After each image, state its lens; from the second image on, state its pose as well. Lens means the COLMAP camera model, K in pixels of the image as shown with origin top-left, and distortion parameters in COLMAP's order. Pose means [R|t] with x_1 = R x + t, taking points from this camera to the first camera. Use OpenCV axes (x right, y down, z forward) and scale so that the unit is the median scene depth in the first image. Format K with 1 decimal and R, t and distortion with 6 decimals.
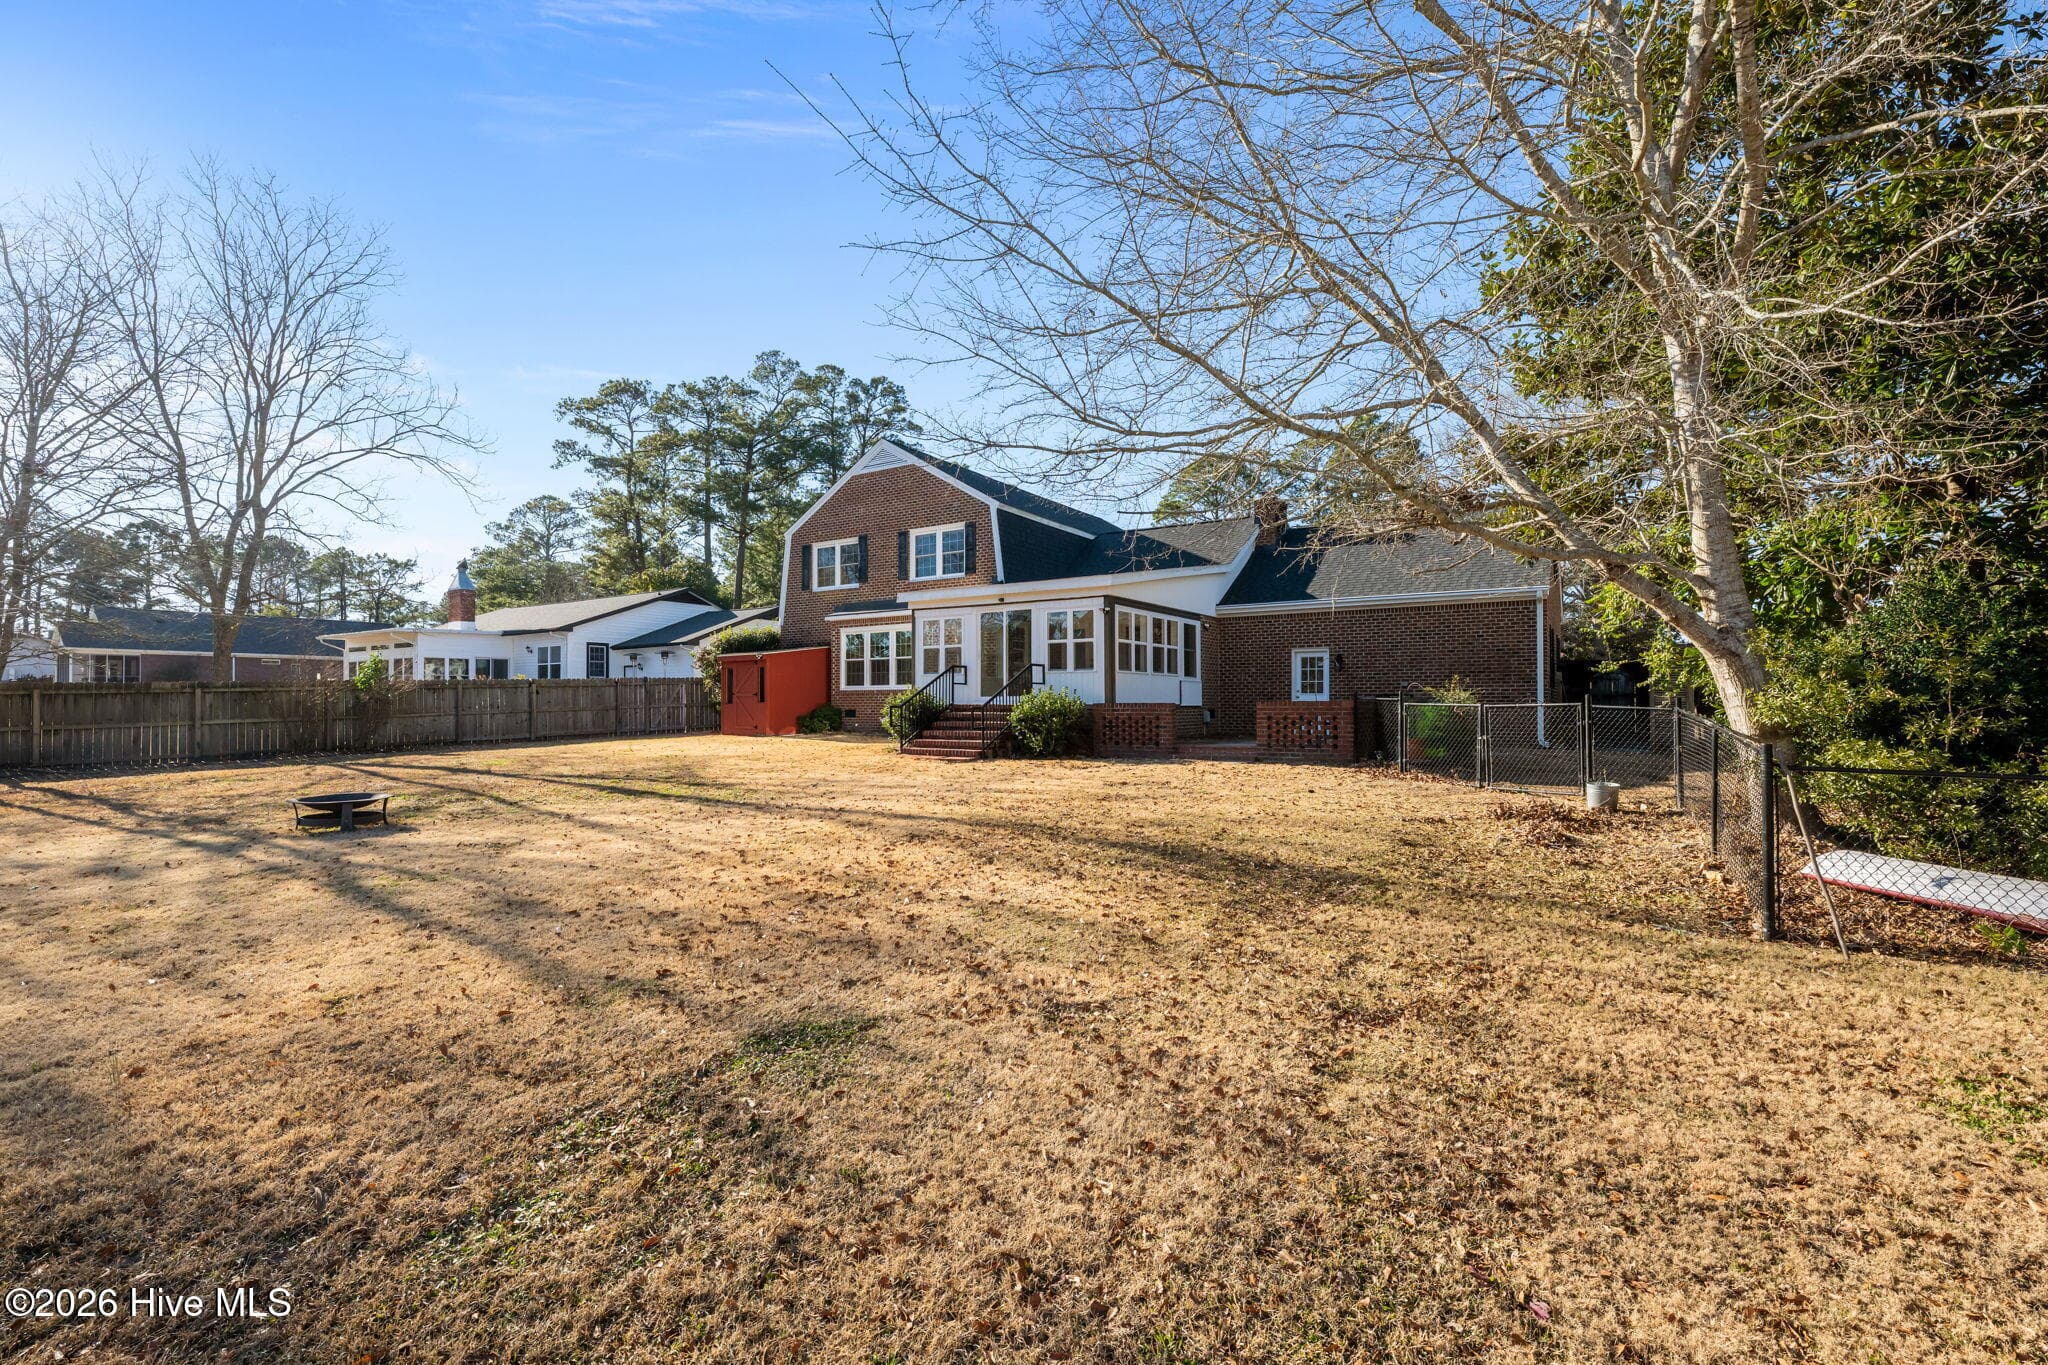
lens RADIAL K [[897.2, 0, 1024.0], [0, 897.2, 682.5], [0, 0, 1]] dist [0.000633, -0.000351]
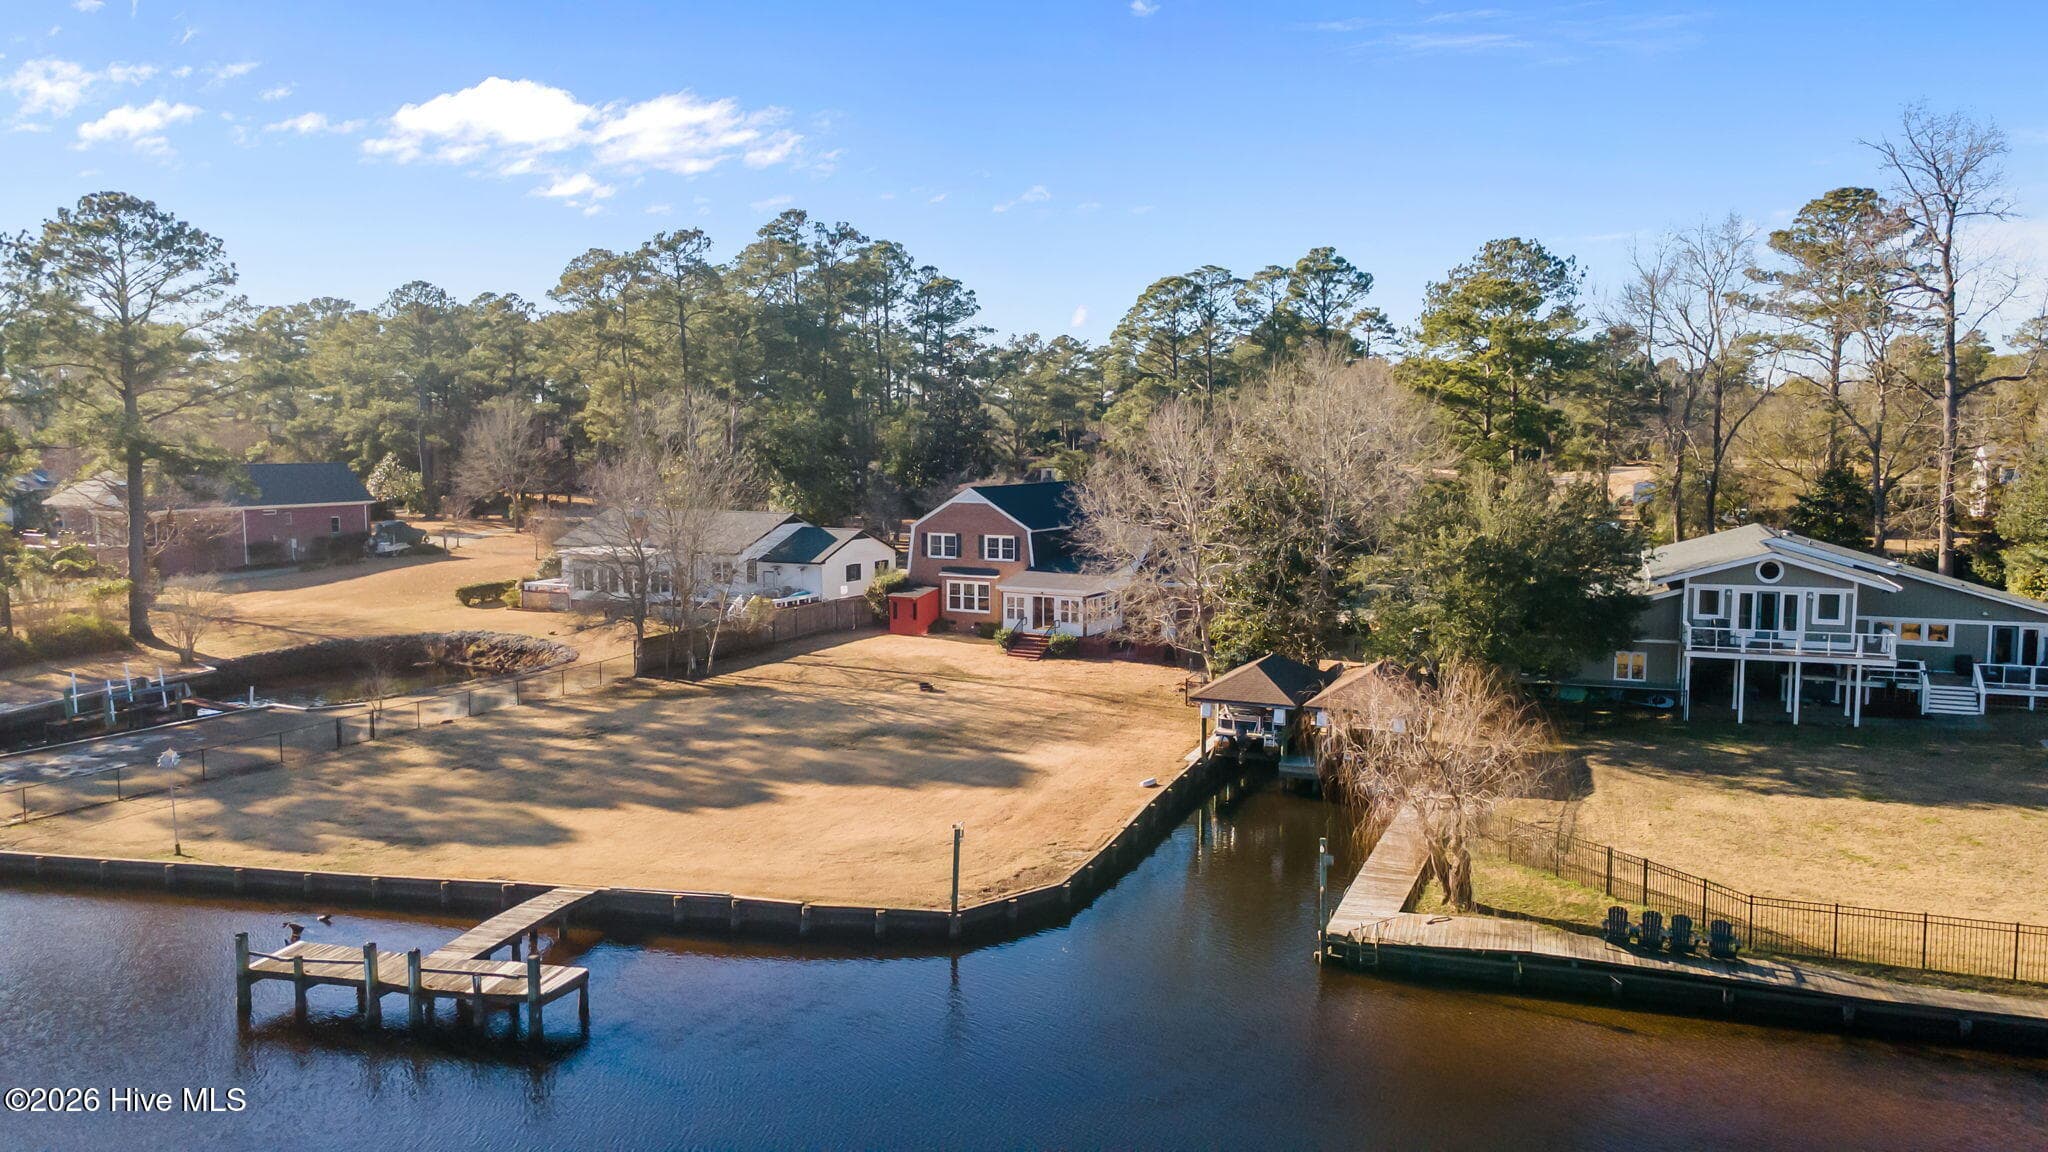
lens RADIAL K [[1503.7, 0, 1024.0], [0, 1503.7, 576.0], [0, 0, 1]] dist [0.000114, -0.000030]
pose [[0.996432, -0.005374, 0.084224, -0.325163], [-0.005302, 0.992013, 0.126026, -0.505725], [-0.084228, -0.126023, 0.988445, -2.389511]]
